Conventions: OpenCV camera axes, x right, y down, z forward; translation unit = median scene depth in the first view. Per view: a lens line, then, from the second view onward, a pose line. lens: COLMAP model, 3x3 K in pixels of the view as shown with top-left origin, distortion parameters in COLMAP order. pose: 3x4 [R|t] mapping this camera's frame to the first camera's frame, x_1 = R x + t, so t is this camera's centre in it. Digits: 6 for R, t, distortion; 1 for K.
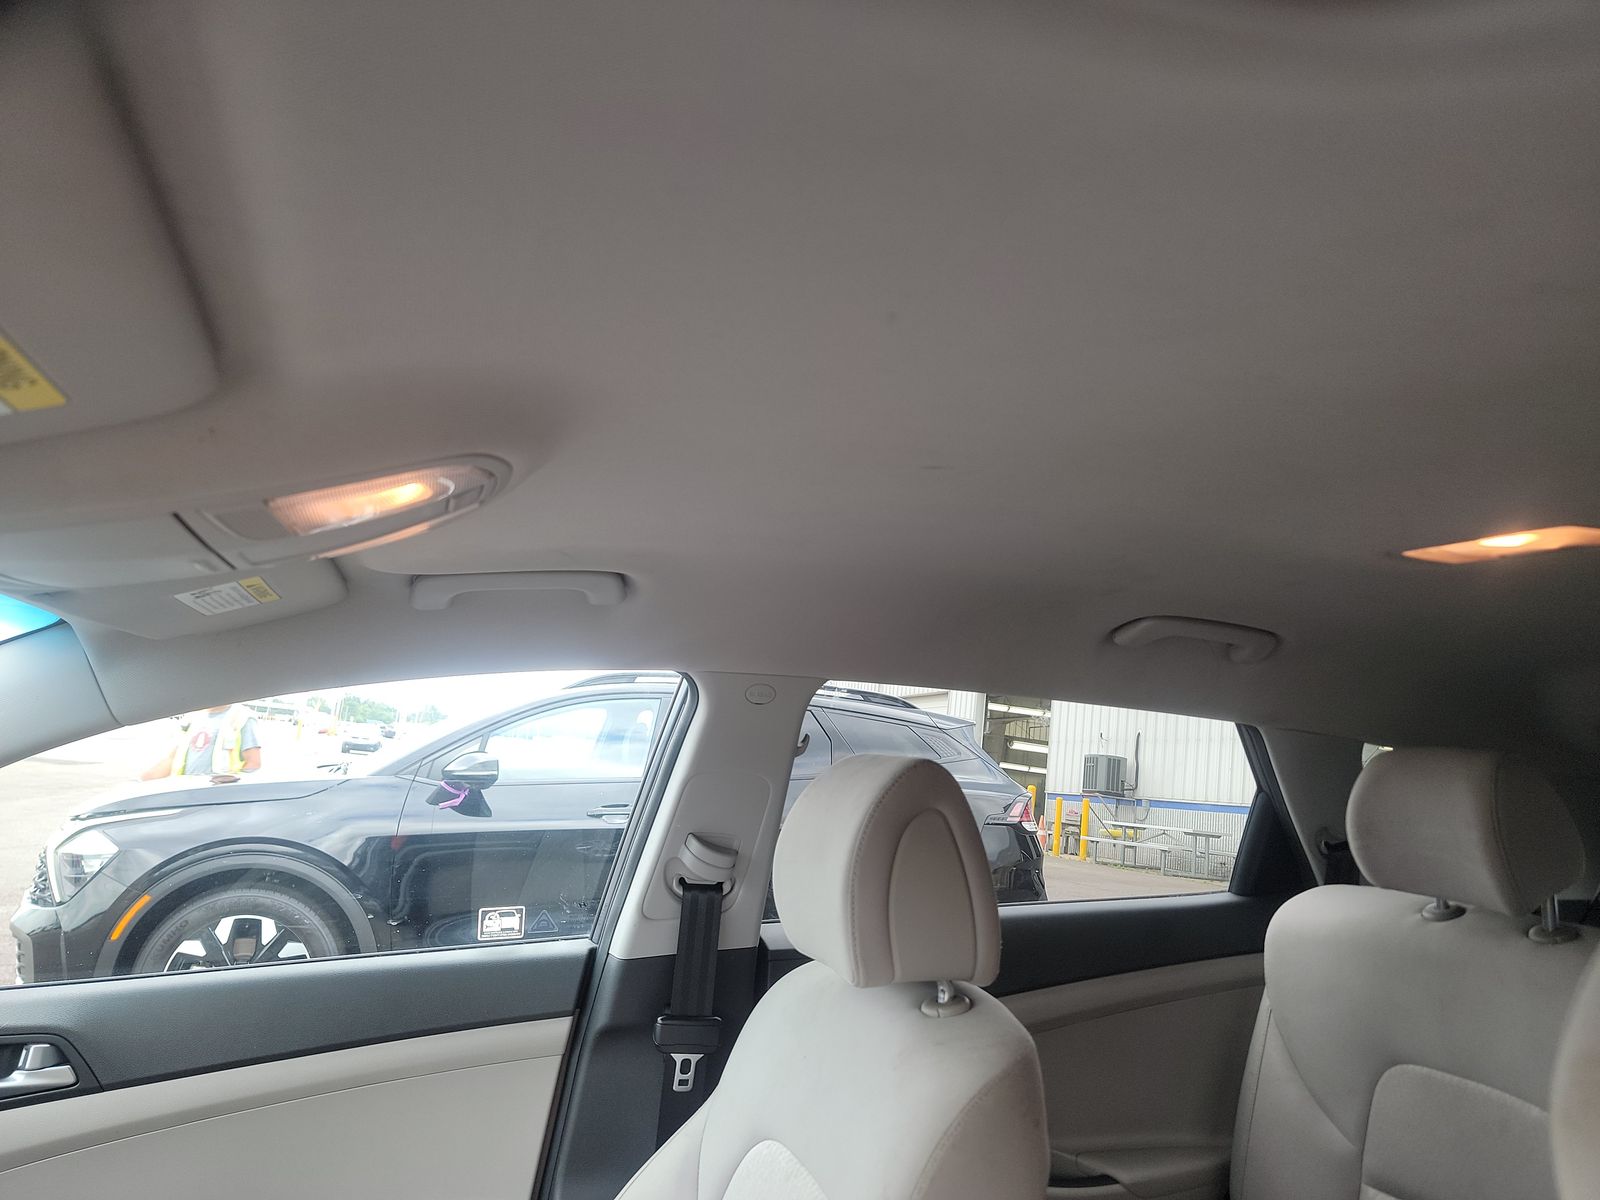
lens RADIAL K [[1120.3, 0, 802.9], [0, 1120.3, 591.7], [0, 0, 1]] dist [0.054765, -0.049116]
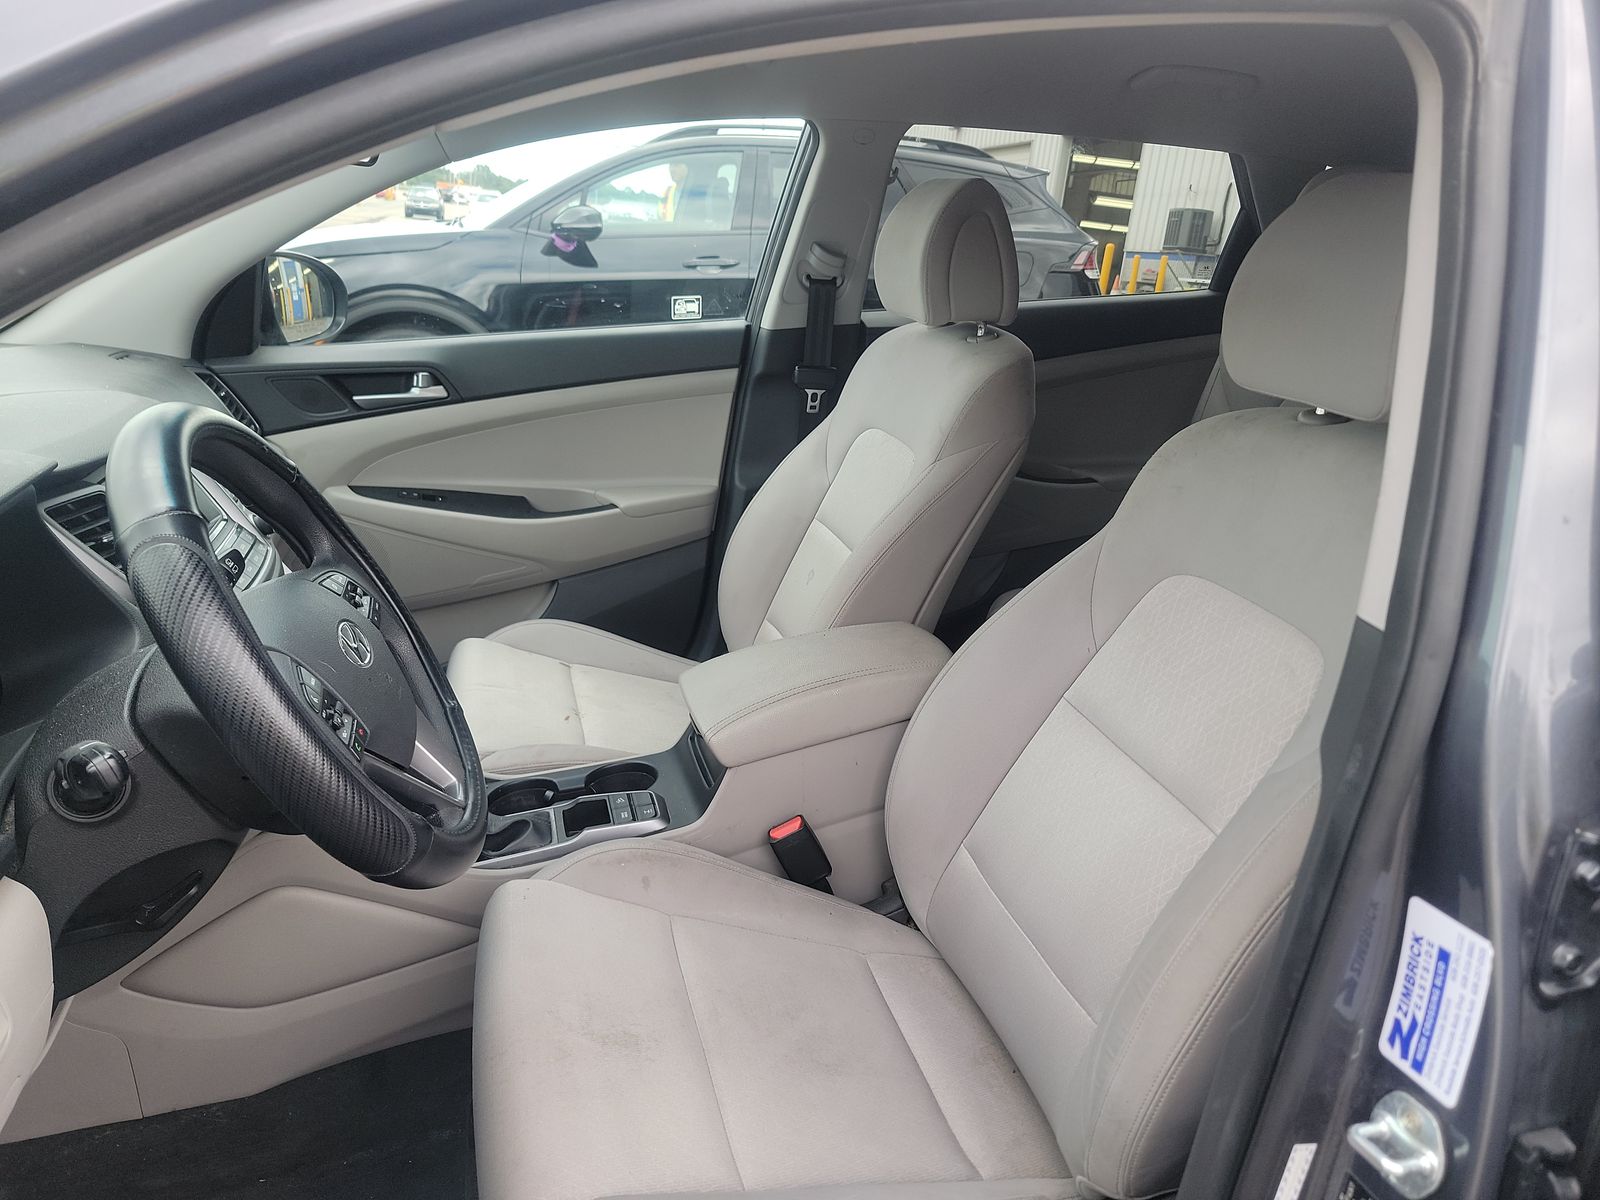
lens RADIAL K [[1120.3, 0, 802.9], [0, 1120.3, 591.7], [0, 0, 1]] dist [0.054765, -0.049116]
pose [[0.998150, 0.007773, -0.060295, -0.006865], [0.020085, 0.893937, 0.447741, -0.008772], [0.057380, -0.448124, 0.892128, -0.138515]]
